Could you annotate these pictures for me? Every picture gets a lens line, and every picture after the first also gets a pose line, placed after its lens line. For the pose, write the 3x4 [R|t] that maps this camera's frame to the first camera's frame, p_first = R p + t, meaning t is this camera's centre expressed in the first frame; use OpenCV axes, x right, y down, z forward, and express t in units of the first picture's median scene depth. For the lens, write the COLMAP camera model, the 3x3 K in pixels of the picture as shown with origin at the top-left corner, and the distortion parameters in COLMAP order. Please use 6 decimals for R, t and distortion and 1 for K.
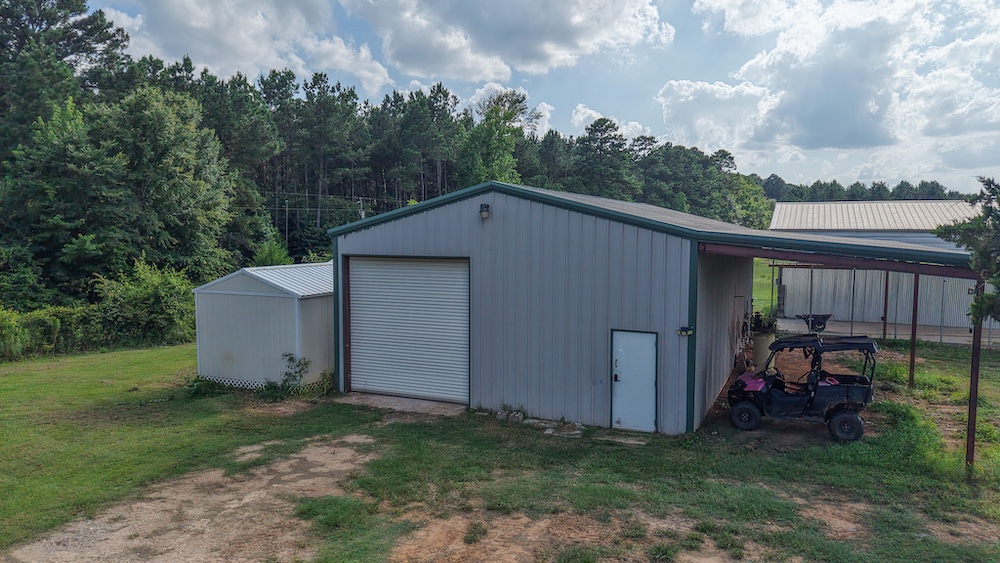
lens RADIAL K [[698.0, 0, 494.7], [0, 698.0, 299.6], [0, 0, 1]] dist [0.005638, 0.002218]
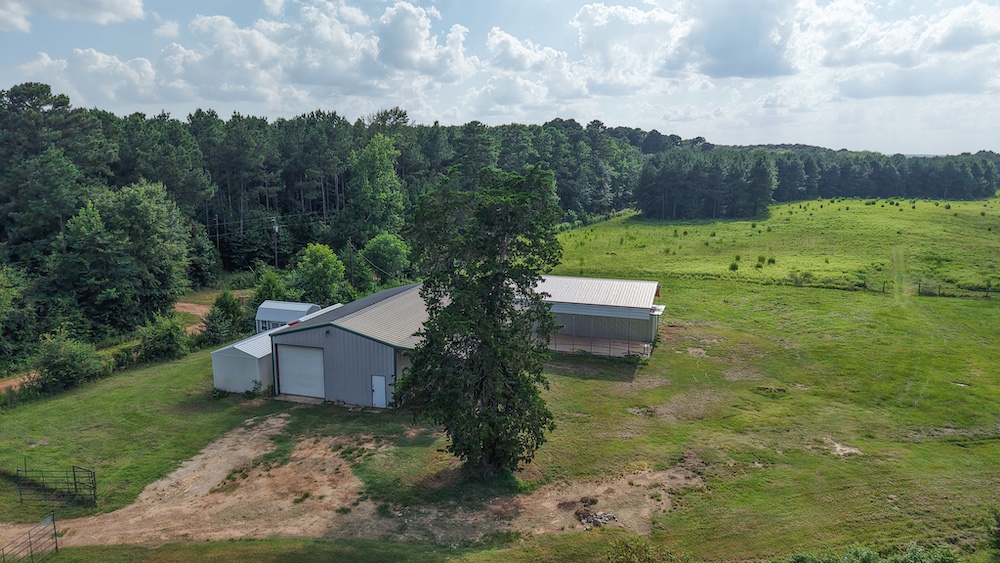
lens RADIAL K [[698.0, 0, 494.7], [0, 698.0, 299.6], [0, 0, 1]] dist [0.005638, 0.002218]
pose [[0.993258, -0.027077, 0.112718, 0.113291], [0.015510, 0.994637, 0.102260, -0.176413], [-0.114882, -0.099822, 0.988351, -0.608817]]
